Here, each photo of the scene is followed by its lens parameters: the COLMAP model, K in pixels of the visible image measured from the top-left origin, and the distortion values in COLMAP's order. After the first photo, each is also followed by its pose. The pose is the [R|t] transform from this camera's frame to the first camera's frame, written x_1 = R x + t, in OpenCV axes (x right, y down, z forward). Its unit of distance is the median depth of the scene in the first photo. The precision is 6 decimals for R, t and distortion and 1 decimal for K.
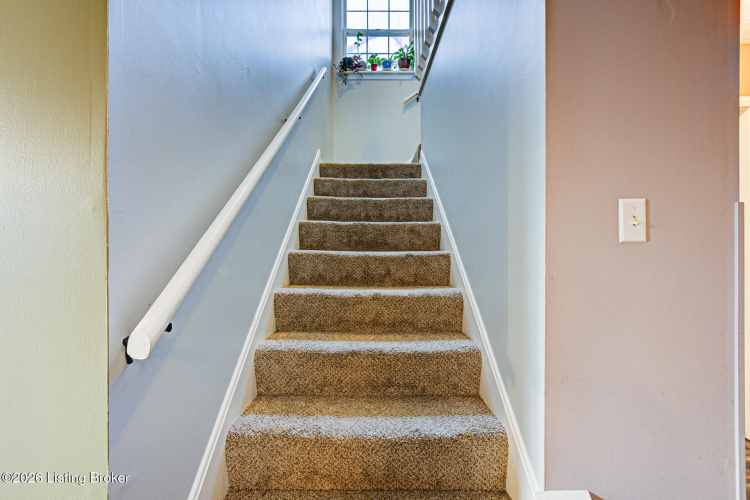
lens RADIAL K [[289.4, 0, 376.4], [0, 289.4, 249.6], [0, 0, 1]] dist [-0.003545, 0.000069]
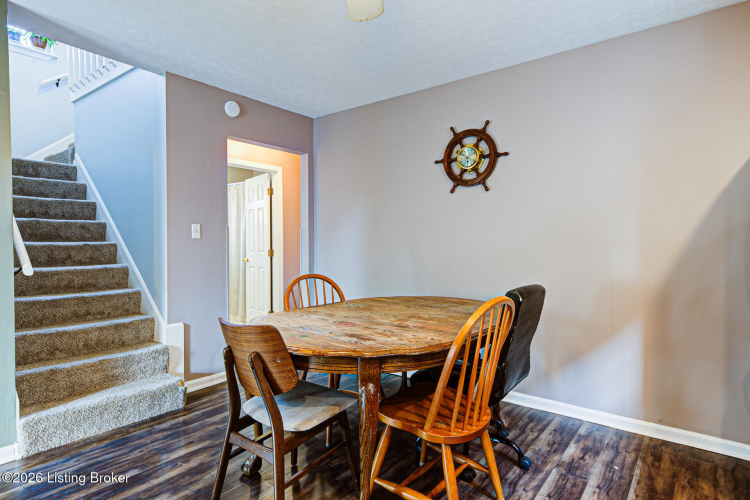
lens RADIAL K [[415.7, 0, 377.2], [0, 415.7, 249.8], [0, 0, 1]] dist [0.002751, 0.001647]
pose [[0.614392, -0.014168, 0.788874, -0.657216], [-0.000889, 0.999826, 0.018650, 0.005239], [-0.789000, -0.012160, 0.614272, -1.502430]]
